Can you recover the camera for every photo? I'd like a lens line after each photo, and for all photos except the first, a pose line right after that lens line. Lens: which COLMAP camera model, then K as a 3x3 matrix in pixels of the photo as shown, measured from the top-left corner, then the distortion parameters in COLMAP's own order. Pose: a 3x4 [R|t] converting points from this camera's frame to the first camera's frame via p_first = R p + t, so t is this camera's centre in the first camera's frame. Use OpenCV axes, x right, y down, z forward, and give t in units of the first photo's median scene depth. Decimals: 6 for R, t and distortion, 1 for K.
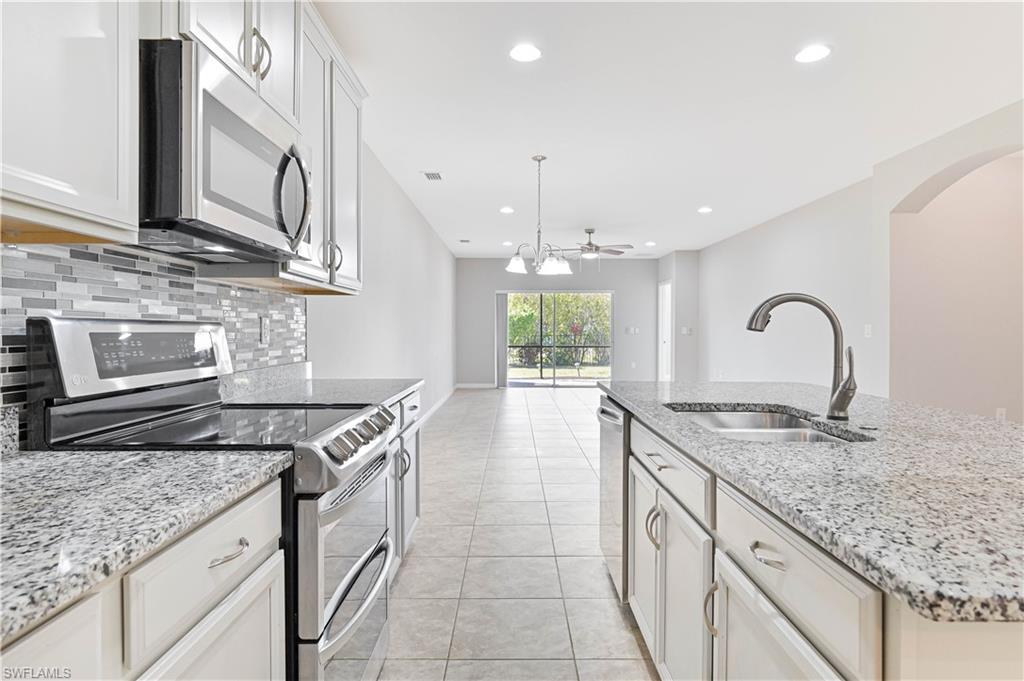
lens RADIAL K [[566.3, 0, 513.3], [0, 566.3, 342.8], [0, 0, 1]] dist [-0.001796, -0.000511]
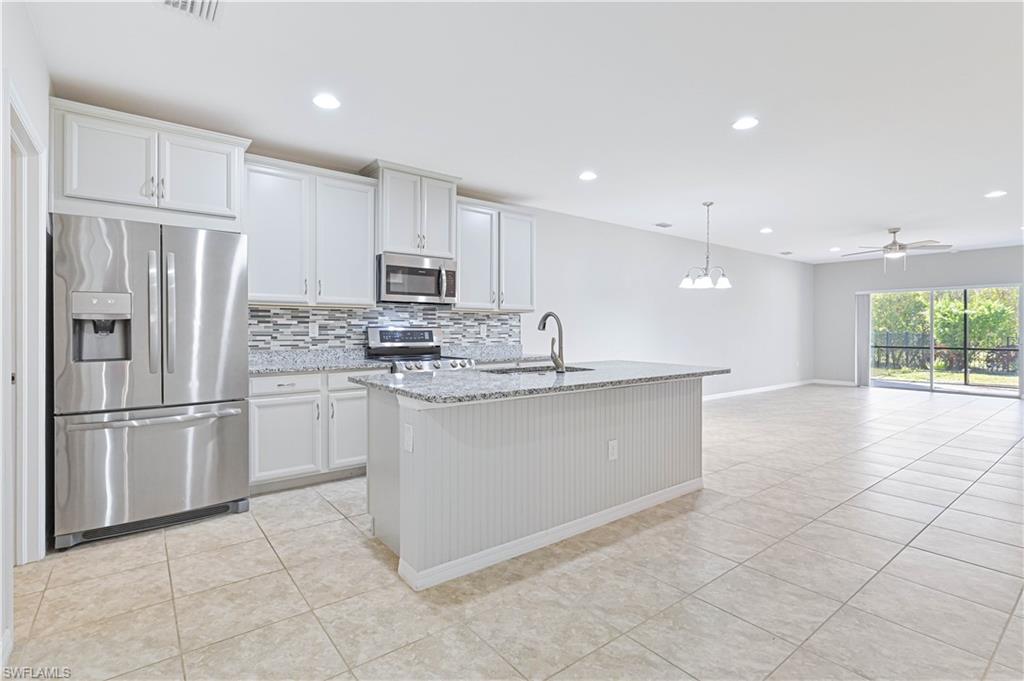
lens RADIAL K [[488.8, 0, 512.0], [0, 488.8, 331.9], [0, 0, 1]] dist [-0.002785, -0.000259]
pose [[0.610968, 0.003051, -0.791649, 0.439116], [-0.018028, 0.999787, -0.010059, 0.001717], [0.791450, 0.020418, 0.610893, -0.054206]]
